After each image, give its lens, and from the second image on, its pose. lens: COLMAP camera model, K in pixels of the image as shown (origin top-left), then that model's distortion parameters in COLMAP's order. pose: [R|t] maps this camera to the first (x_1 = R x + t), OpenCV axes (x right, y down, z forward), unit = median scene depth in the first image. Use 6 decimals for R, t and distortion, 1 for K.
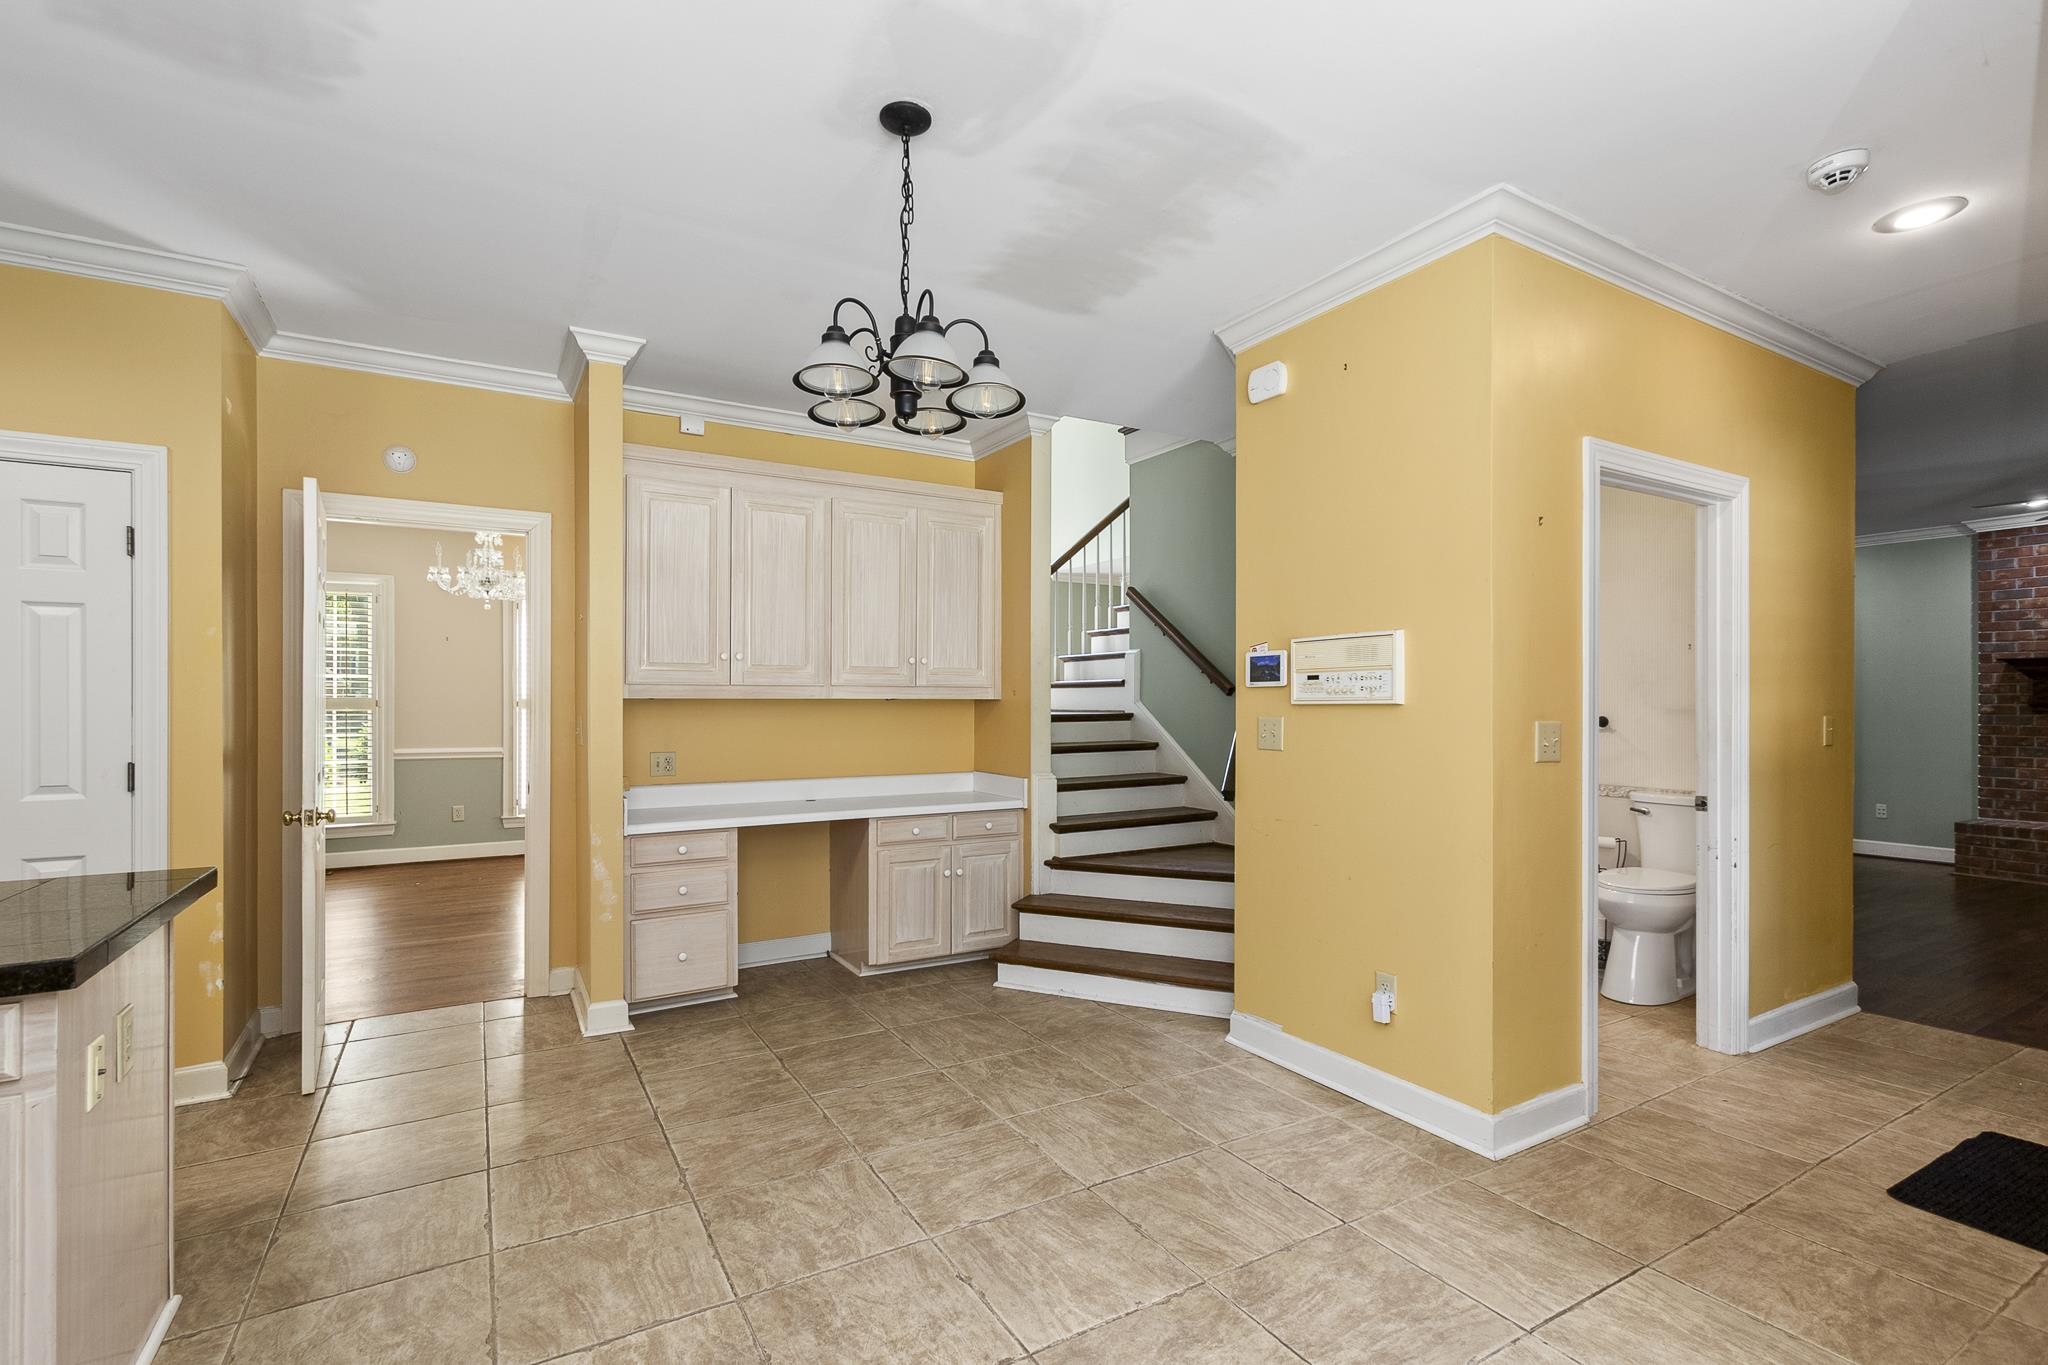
lens RADIAL K [[936.6, 0, 1026.6], [0, 936.6, 700.0], [0, 0, 1]] dist [-0.001434, 0.000428]
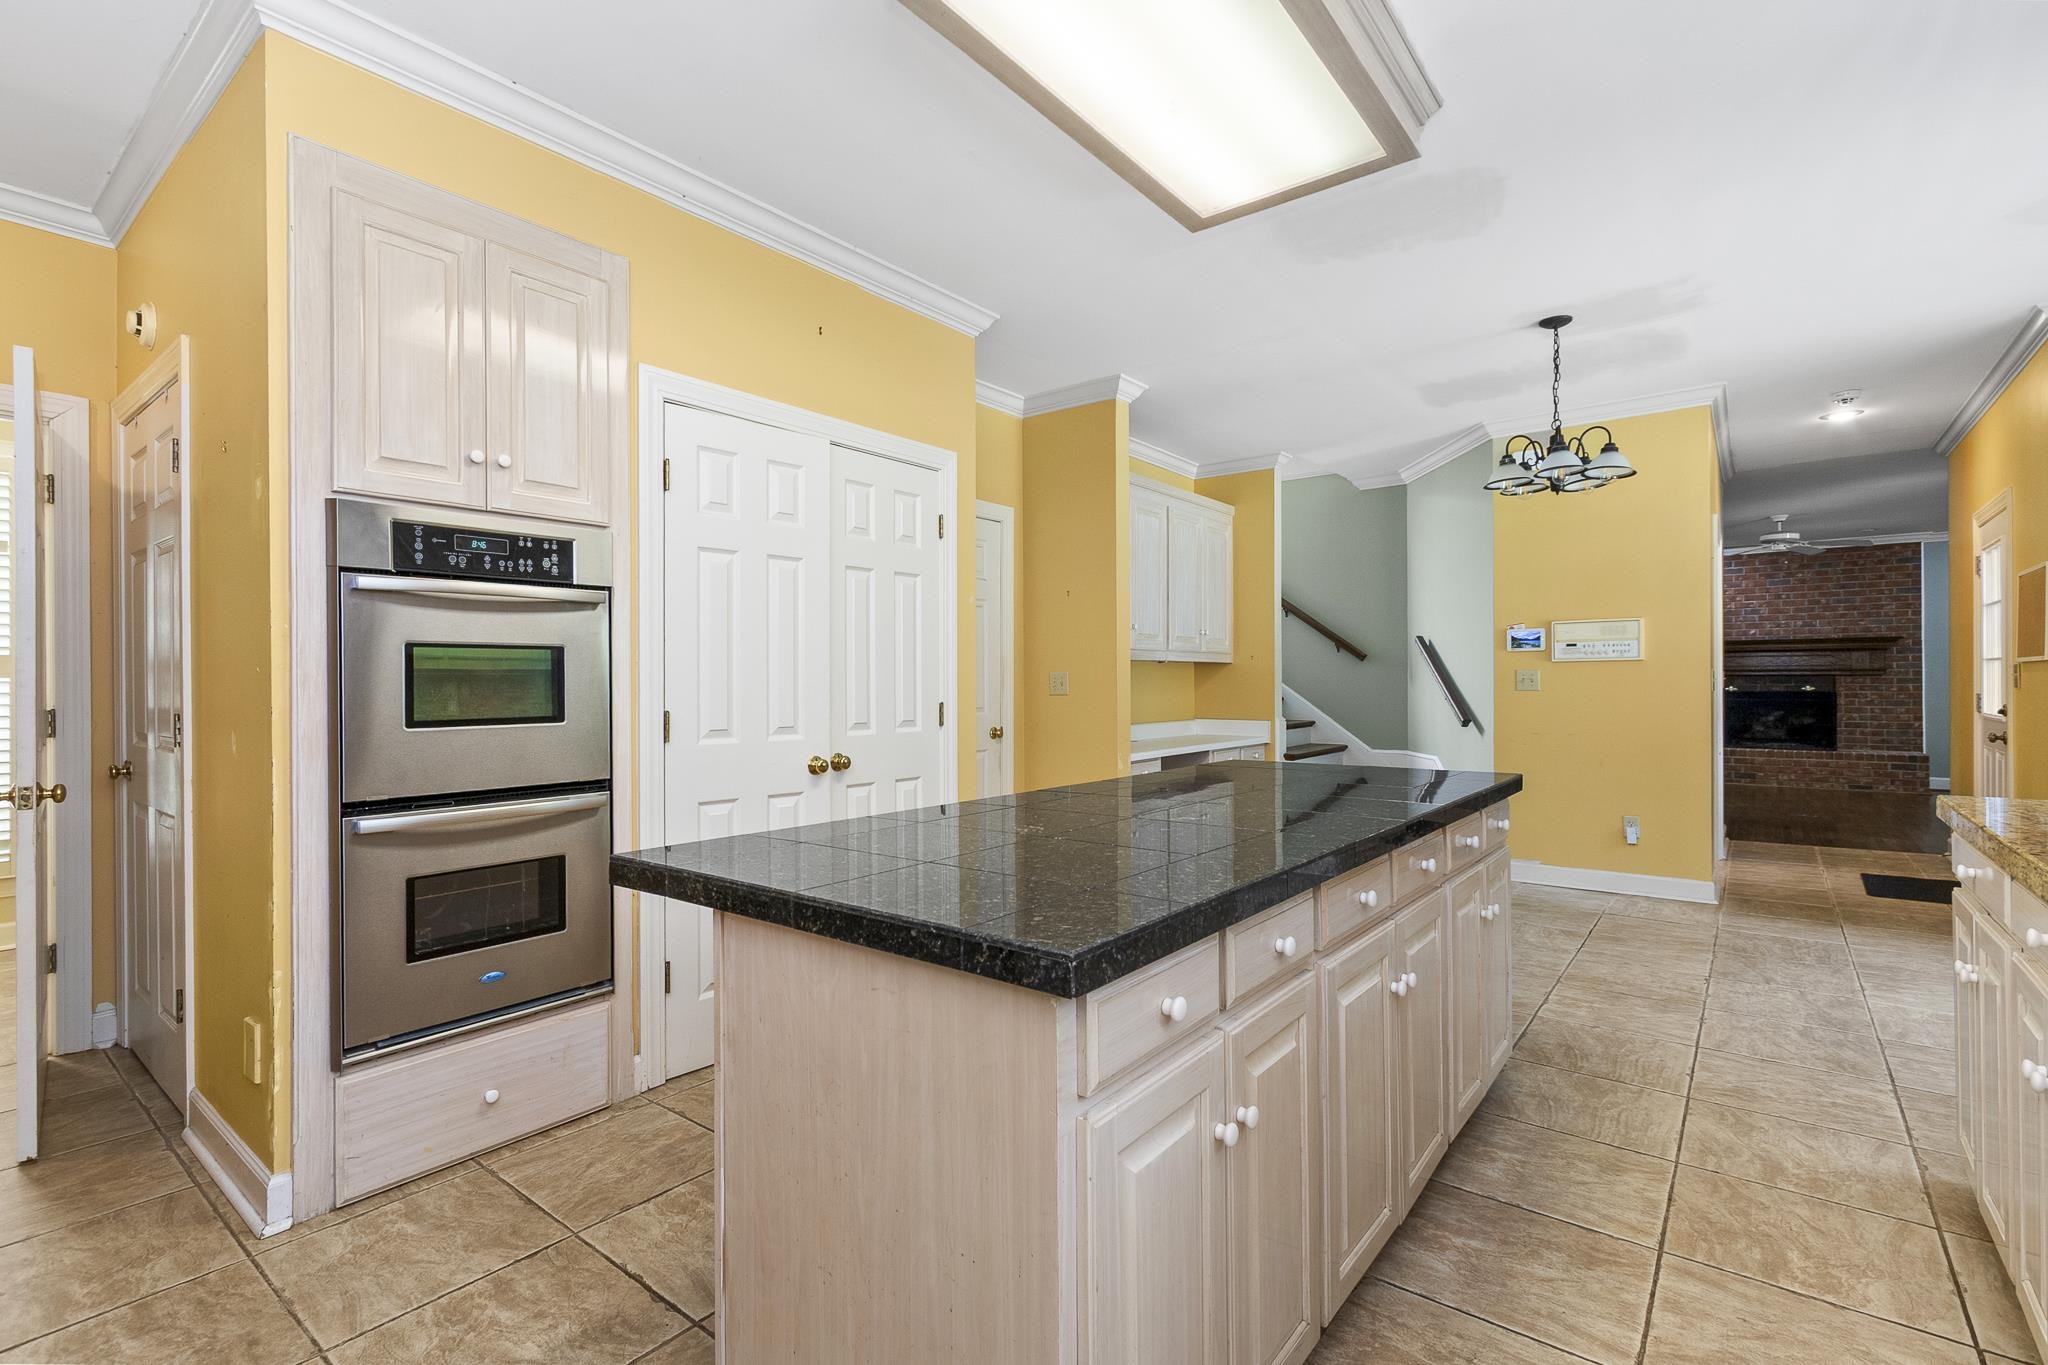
lens RADIAL K [[936.6, 0, 1022.9], [0, 936.6, 678.3], [0, 0, 1]] dist [-0.001434, 0.000428]
pose [[0.934408, -0.002525, 0.356195, -1.157949], [0.002215, 0.999997, 0.001279, 0.029225], [-0.356197, -0.000406, 0.934411, -0.194910]]
